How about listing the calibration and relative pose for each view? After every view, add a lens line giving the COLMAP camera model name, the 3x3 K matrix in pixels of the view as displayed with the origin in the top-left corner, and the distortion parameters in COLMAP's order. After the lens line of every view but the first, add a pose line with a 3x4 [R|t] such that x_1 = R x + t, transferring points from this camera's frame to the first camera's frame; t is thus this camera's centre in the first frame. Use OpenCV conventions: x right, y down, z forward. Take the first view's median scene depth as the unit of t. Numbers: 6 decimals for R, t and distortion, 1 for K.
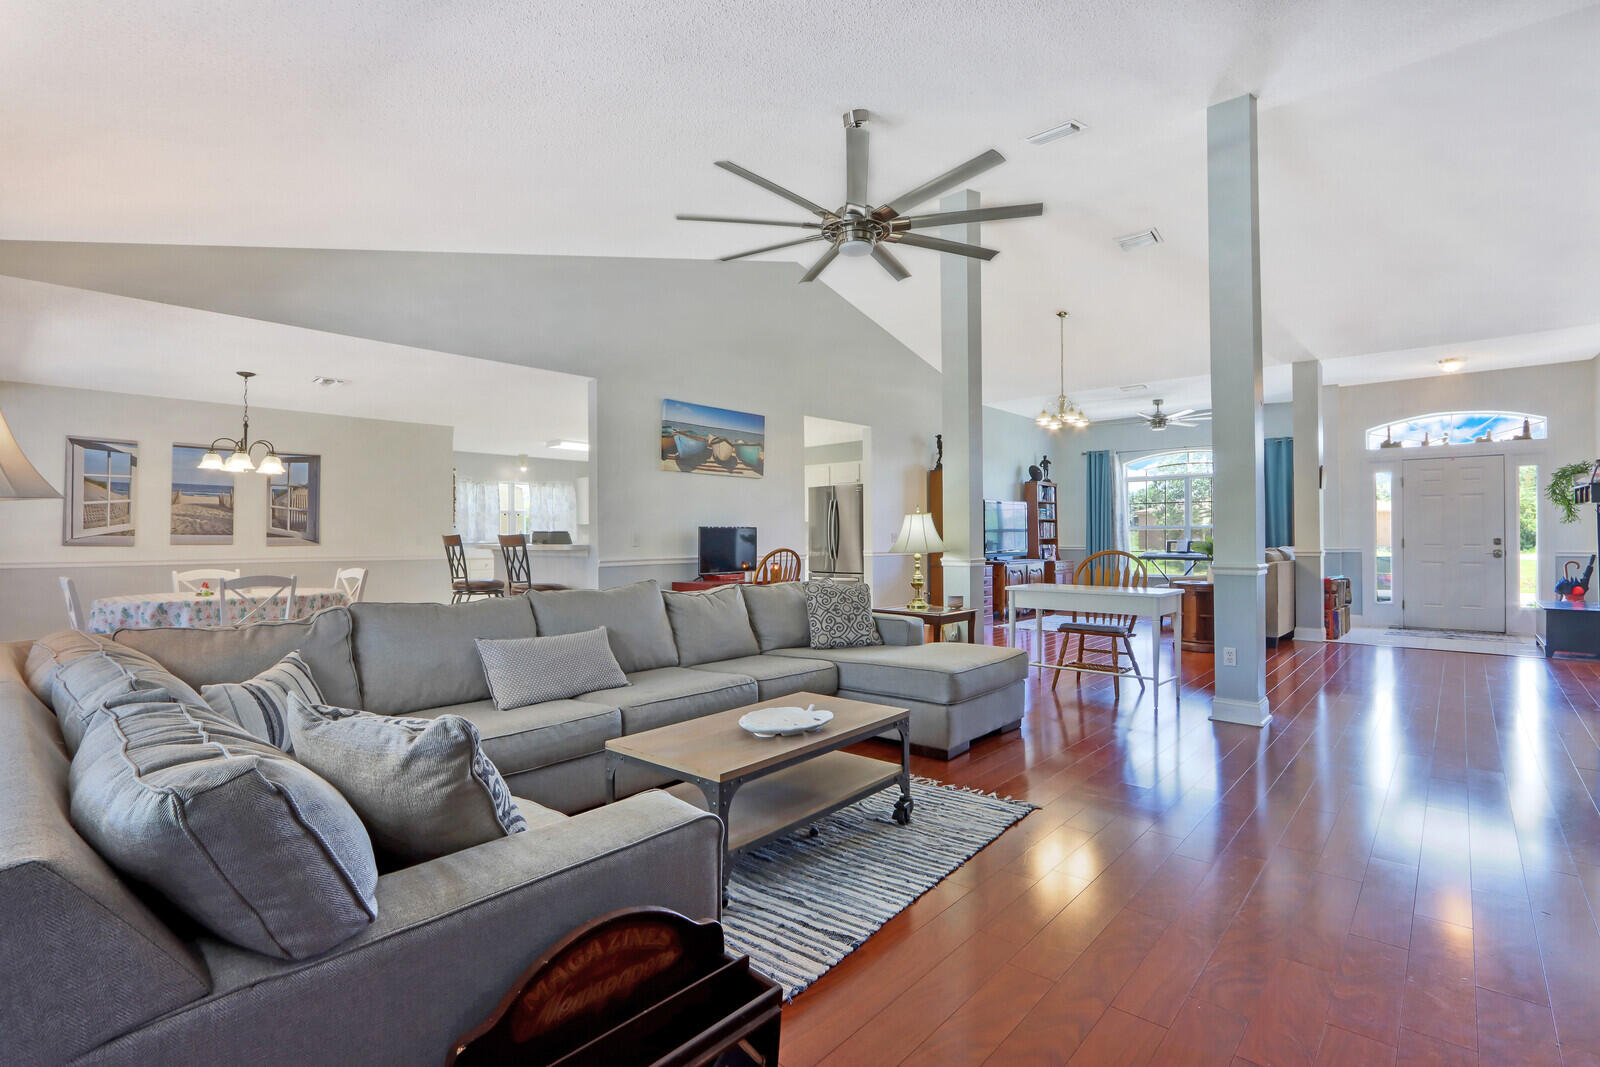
lens RADIAL K [[755.9, 0, 800.7], [0, 755.9, 531.0], [0, 0, 1]] dist [0.002162, 0.000277]
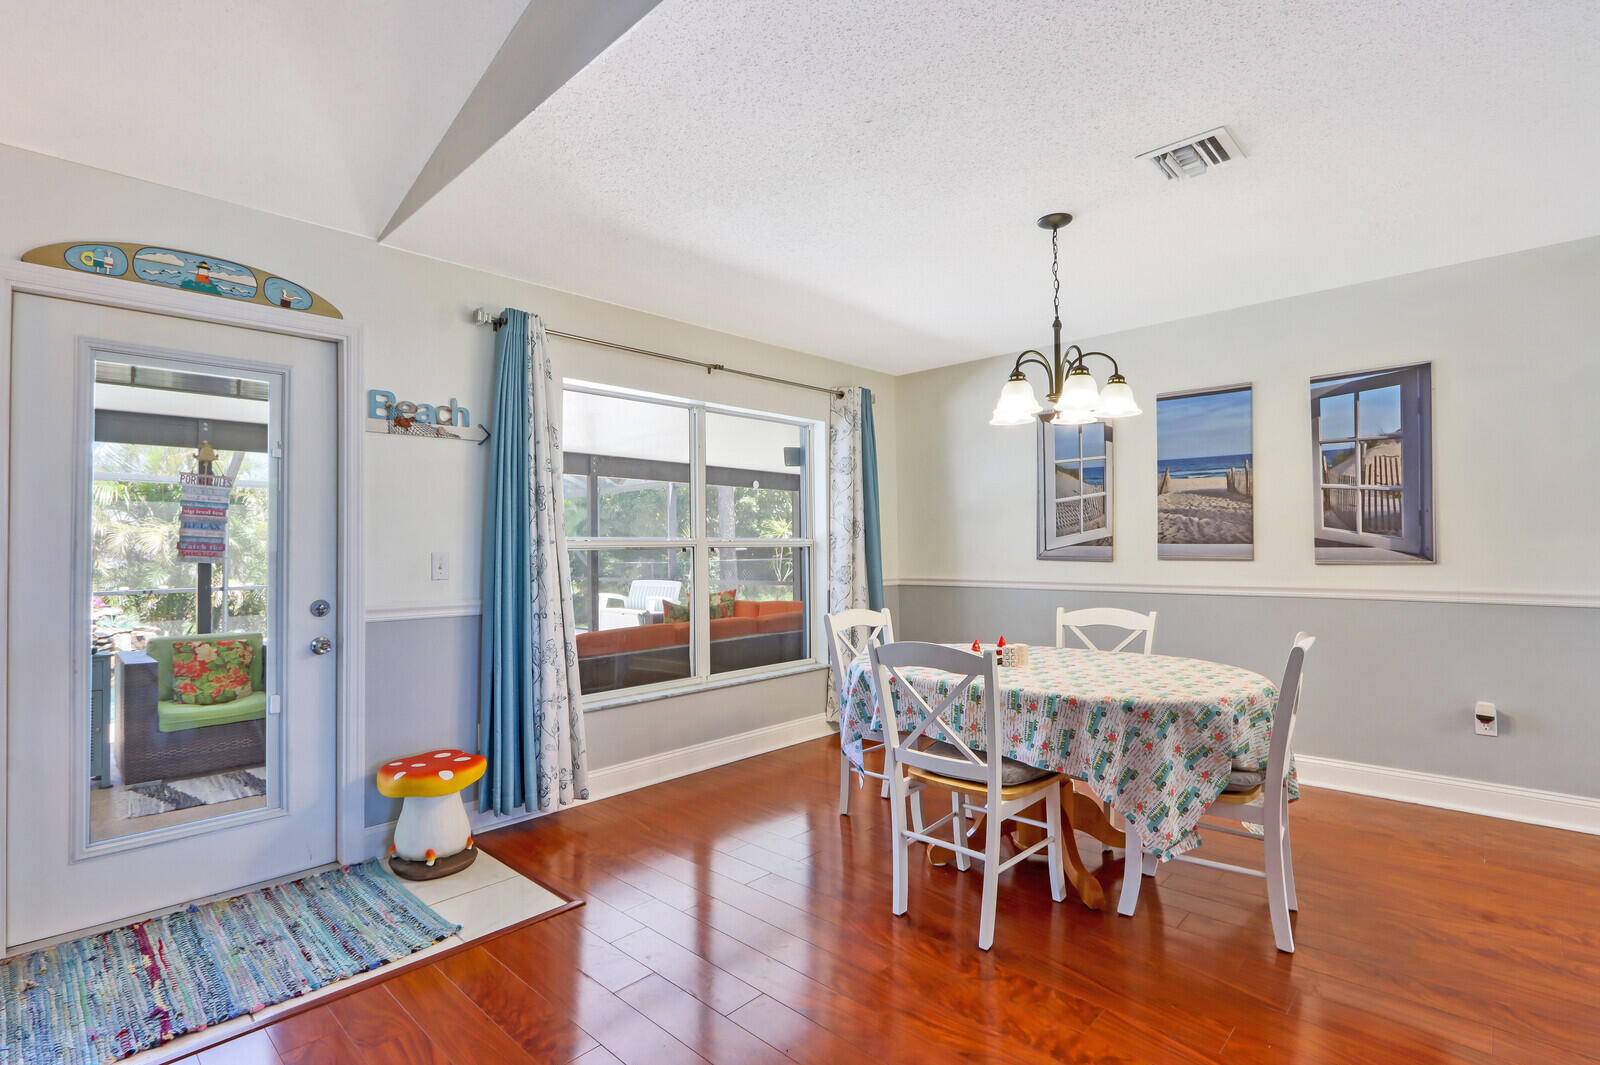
lens RADIAL K [[755.9, 0, 800.1], [0, 755.9, 528.0], [0, 0, 1]] dist [0.002162, 0.000277]
pose [[-0.021853, -0.022000, -0.999519, -0.189725], [0.018942, 0.999569, -0.022415, 0.000362], [0.999582, -0.019423, -0.021427, 0.662618]]
